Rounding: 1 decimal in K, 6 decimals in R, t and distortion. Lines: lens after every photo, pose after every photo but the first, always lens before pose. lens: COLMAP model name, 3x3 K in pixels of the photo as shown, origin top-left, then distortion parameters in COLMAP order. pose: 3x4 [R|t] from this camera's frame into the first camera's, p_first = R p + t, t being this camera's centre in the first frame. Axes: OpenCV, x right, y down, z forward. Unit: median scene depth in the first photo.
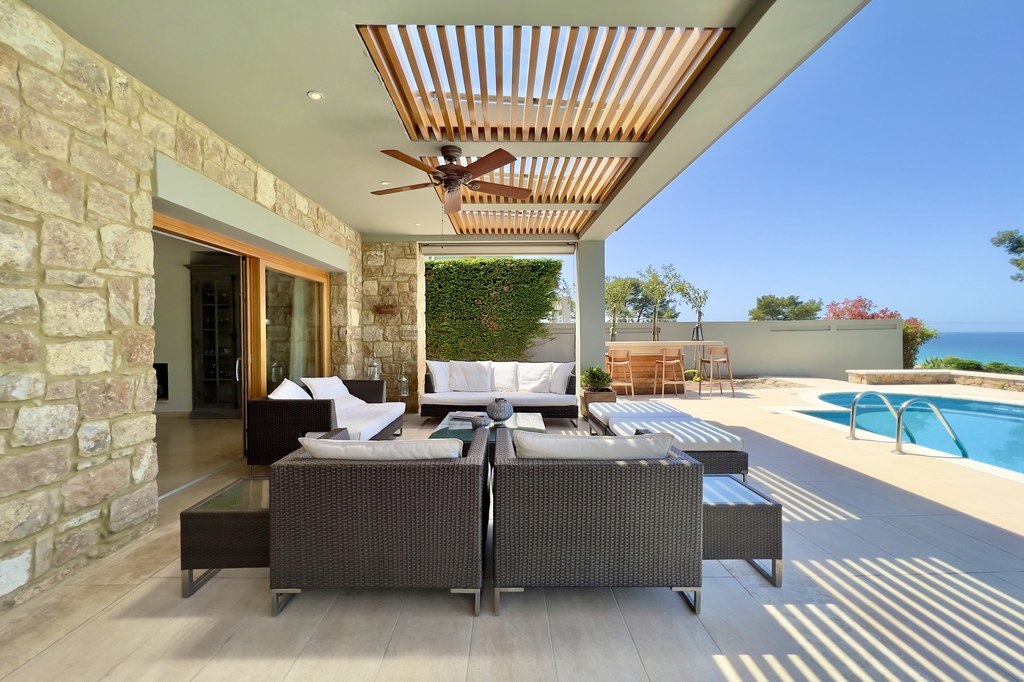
lens RADIAL K [[399.2, 0, 512.0], [0, 399.2, 341.0], [0, 0, 1]] dist [-0.002224, -0.000463]
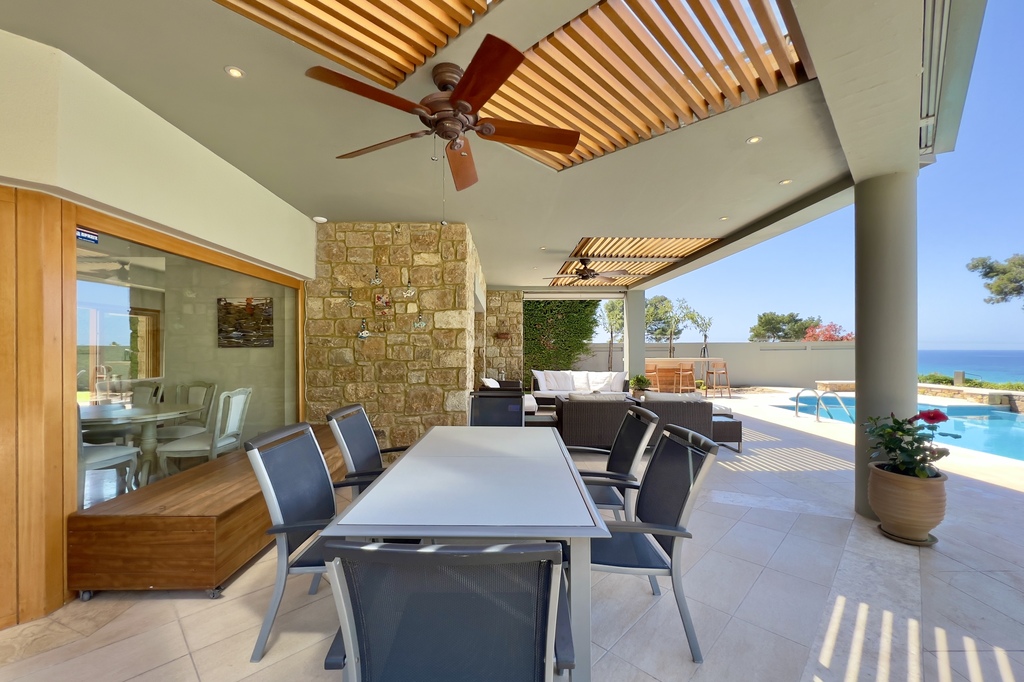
lens RADIAL K [[429.9, 0, 527.2], [0, 429.9, 347.6], [0, 0, 1]] dist [-0.001170, 0.000009]
pose [[0.998532, 0.006734, 0.053739, -0.179991], [-0.005641, 0.999775, -0.020472, -0.001500], [-0.053865, 0.020139, 0.998345, -0.356395]]
